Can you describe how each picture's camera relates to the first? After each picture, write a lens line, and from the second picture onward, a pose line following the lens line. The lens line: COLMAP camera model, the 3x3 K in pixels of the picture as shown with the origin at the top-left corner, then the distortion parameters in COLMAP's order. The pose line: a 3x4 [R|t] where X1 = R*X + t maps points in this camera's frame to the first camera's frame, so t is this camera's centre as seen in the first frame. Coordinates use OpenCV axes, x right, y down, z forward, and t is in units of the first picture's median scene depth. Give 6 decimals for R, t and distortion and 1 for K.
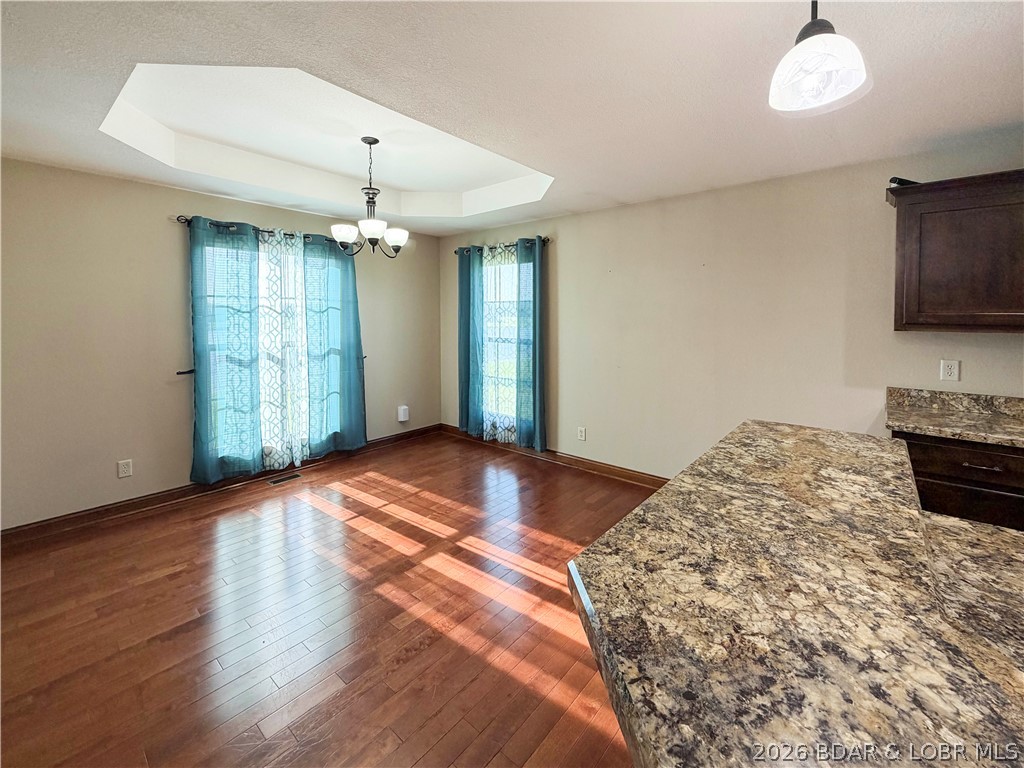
lens RADIAL K [[434.3, 0, 505.3], [0, 434.3, 328.8], [0, 0, 1]] dist [-0.000041, 0.000102]
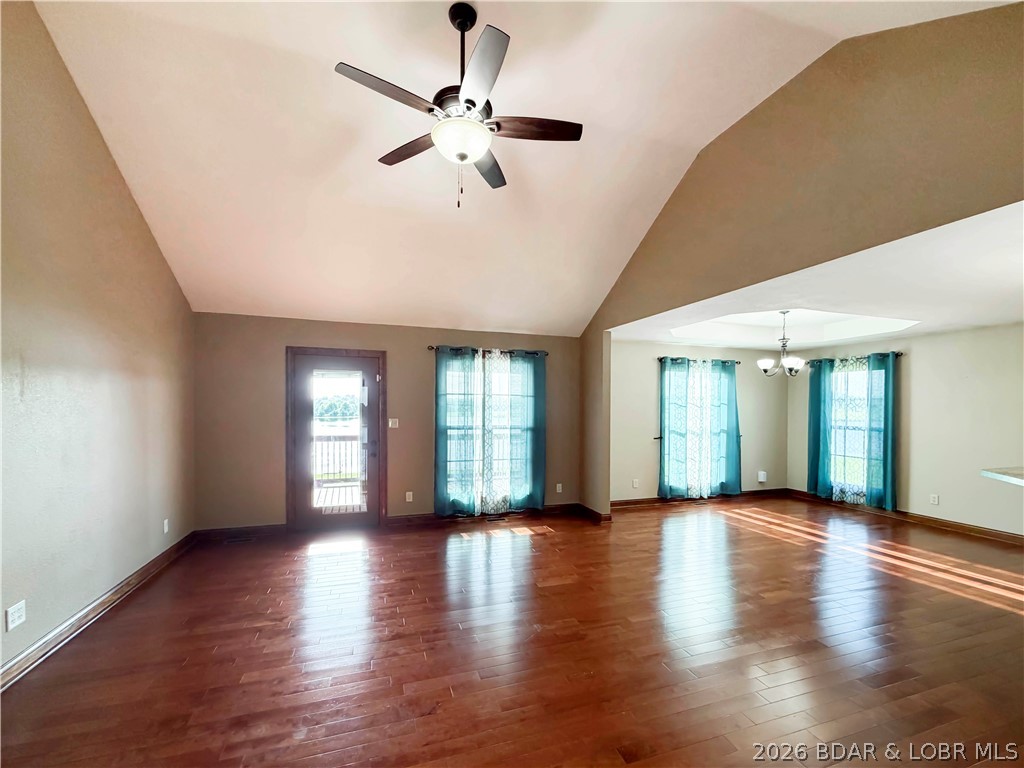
lens RADIAL K [[425.2, 0, 517.6], [0, 425.2, 413.8], [0, 0, 1]] dist [-0.000664, -0.000238]
pose [[0.858771, 0.012909, -0.512198, -0.241601], [-0.020110, 0.999761, -0.008520, 0.016180], [0.511966, 0.017617, 0.858825, -0.722153]]
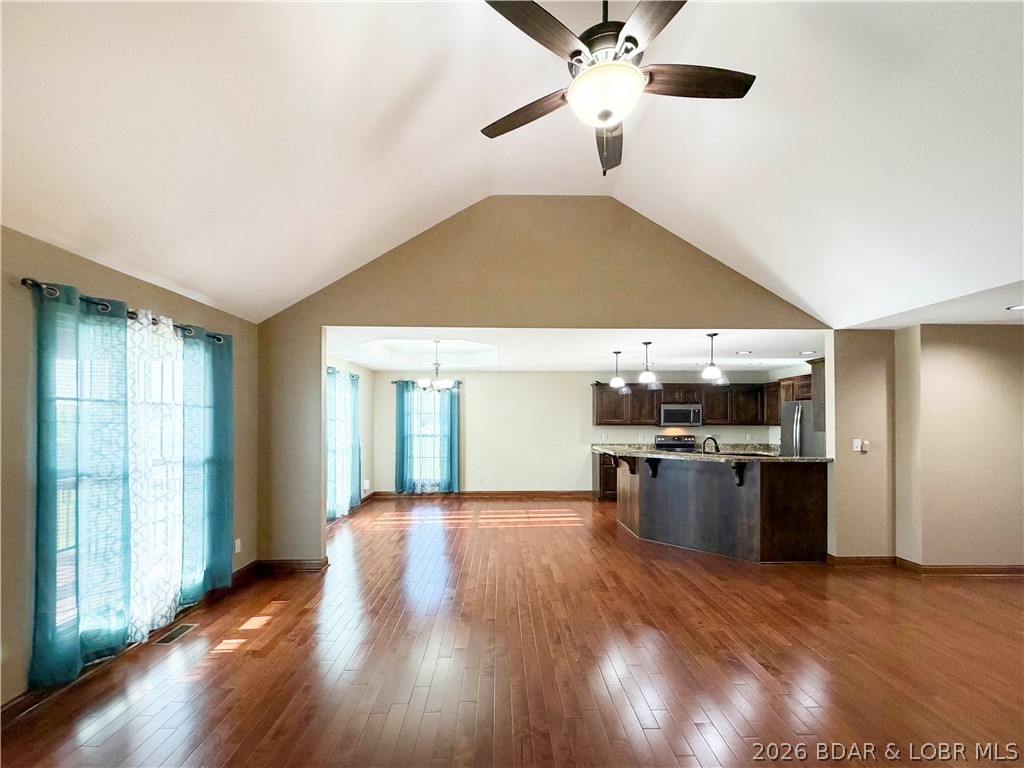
lens RADIAL K [[425.6, 0, 507.7], [0, 425.6, 417.6], [0, 0, 1]] dist [0.000489, -0.000115]
pose [[0.742039, -0.000885, 0.670357, -1.001228], [0.020959, 0.999541, -0.021881, -0.000195], [-0.670029, 0.030286, 0.741716, -0.537978]]
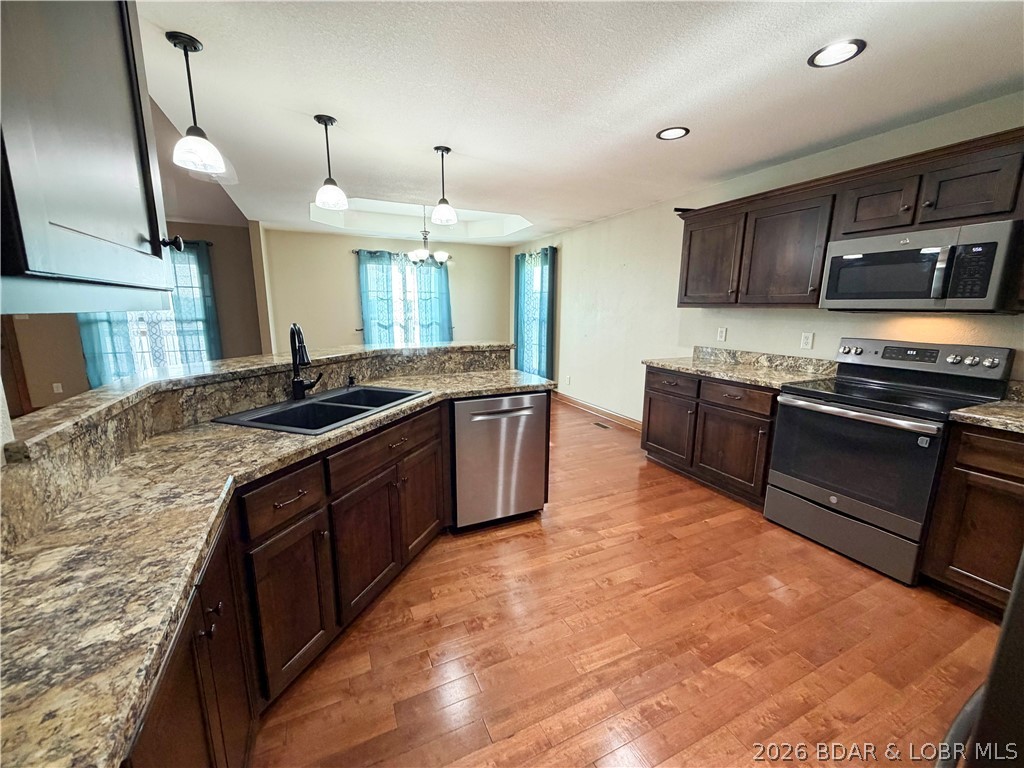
lens RADIAL K [[410.4, 0, 508.4], [0, 410.4, 385.4], [0, 0, 1]] dist [-0.000649, -0.000223]
pose [[0.911293, 0.078879, -0.404132, 0.532895], [-0.013645, 0.986726, 0.161822, 0.028227], [0.411532, -0.141953, 0.900273, -0.362519]]
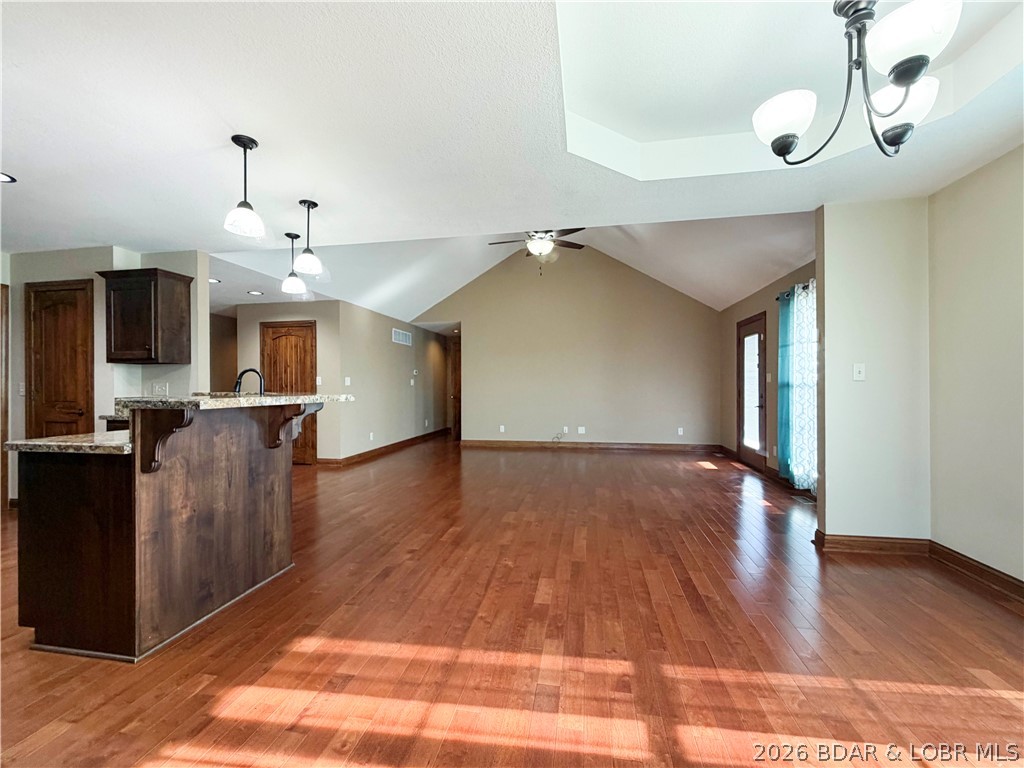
lens RADIAL K [[427.3, 0, 509.0], [0, 427.3, 384.2], [0, 0, 1]] dist [-0.000933, -0.000033]
pose [[-0.862763, -0.002059, -0.505605, 0.140431], [-0.012783, 0.999761, 0.017743, 0.046218], [0.505447, 0.021771, -0.862583, 0.820233]]
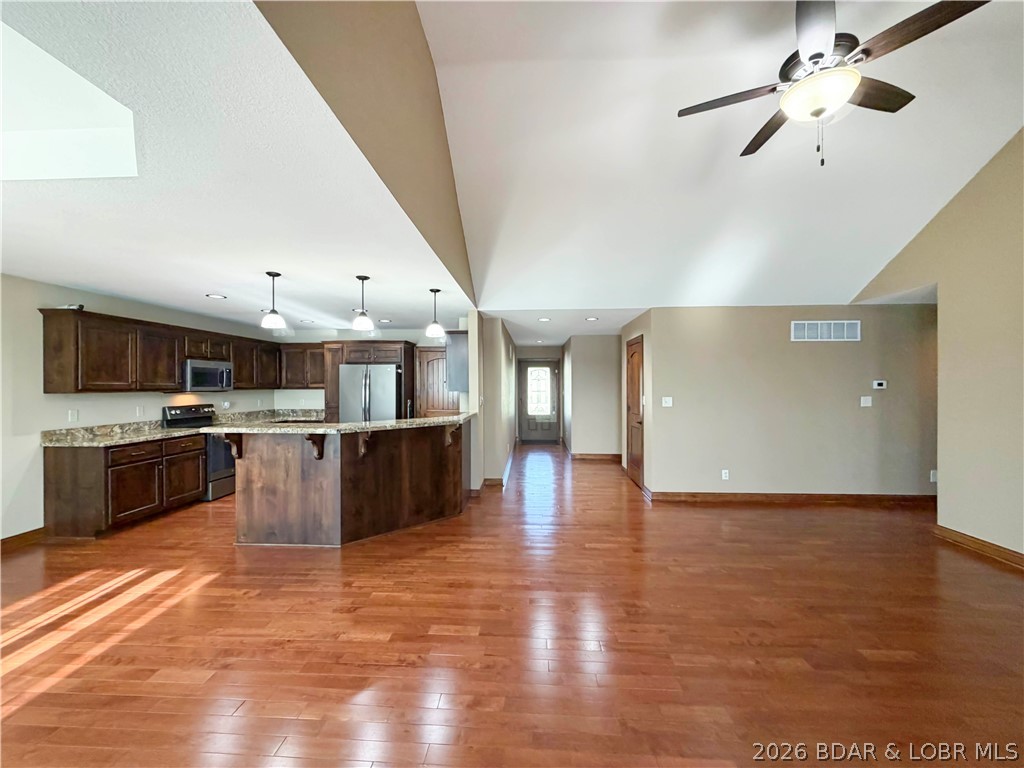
lens RADIAL K [[410.4, 0, 508.4], [0, 410.4, 385.4], [0, 0, 1]] dist [-0.000649, -0.000223]
pose [[-0.608954, -0.004188, 0.793194, -0.779991], [0.021954, 0.999514, 0.022133, -0.014141], [-0.792901, 0.030892, -0.608566, 0.353136]]
